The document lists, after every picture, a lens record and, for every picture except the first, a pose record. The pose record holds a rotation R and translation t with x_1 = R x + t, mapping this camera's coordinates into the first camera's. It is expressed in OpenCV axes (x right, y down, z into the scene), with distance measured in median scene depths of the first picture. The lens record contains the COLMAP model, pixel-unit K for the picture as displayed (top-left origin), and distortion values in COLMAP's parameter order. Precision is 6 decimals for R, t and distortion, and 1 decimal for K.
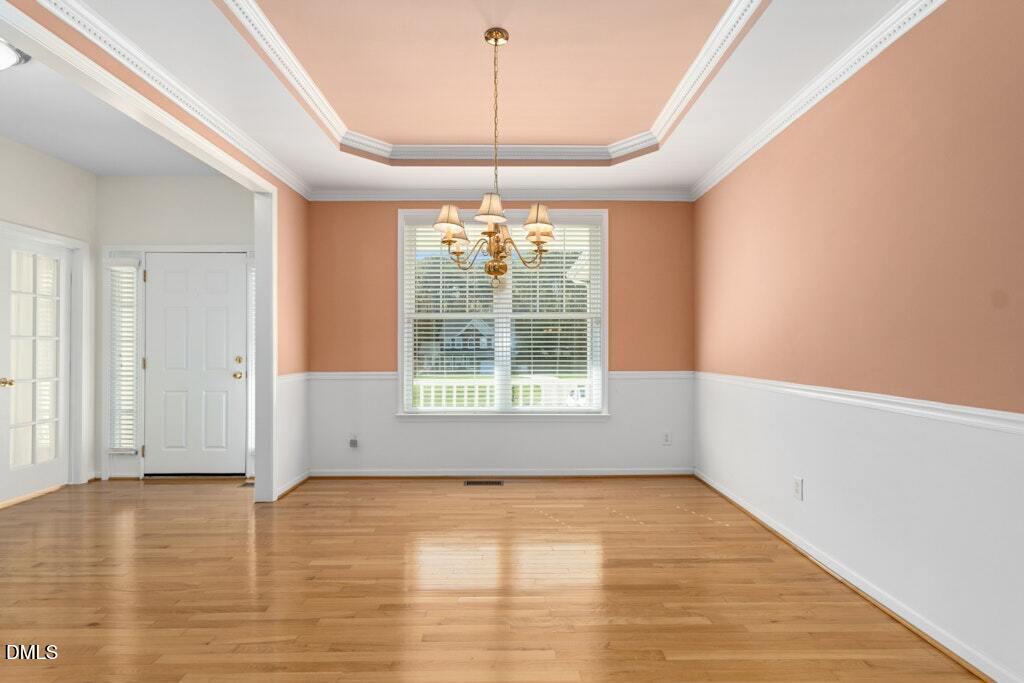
lens RADIAL K [[472.6, 0, 502.7], [0, 472.6, 345.2], [0, 0, 1]] dist [0.003023, 0.000876]
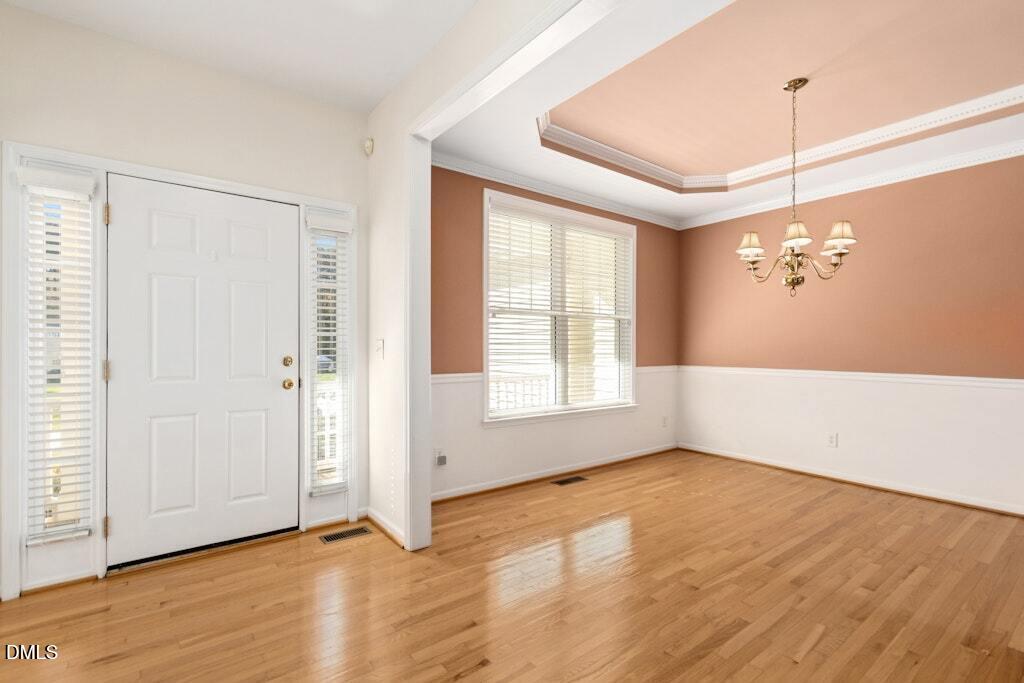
lens RADIAL K [[472.6, 0, 518.1], [0, 472.6, 346.0], [0, 0, 1]] dist [0.003023, 0.000876]
pose [[0.796369, 0.005607, 0.604785, -0.714413], [-0.008578, 0.999961, 0.002025, 0.004317], [-0.604750, -0.006801, 0.796386, 0.260790]]
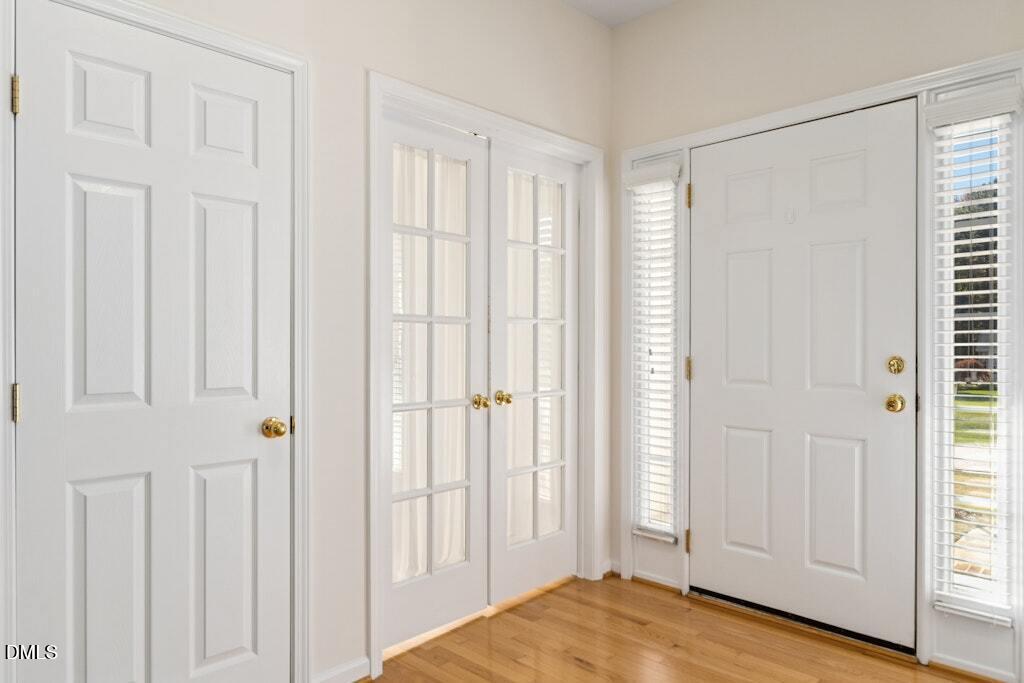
lens RADIAL K [[658.1, 0, 511.0], [0, 658.1, 349.6], [0, 0, 1]] dist [0.001585, -0.000340]
pose [[0.707088, 0.005127, -0.707107, -0.397000], [0.004687, 0.999918, 0.011937, 0.009138], [0.707110, -0.011755, 0.707006, 0.370844]]
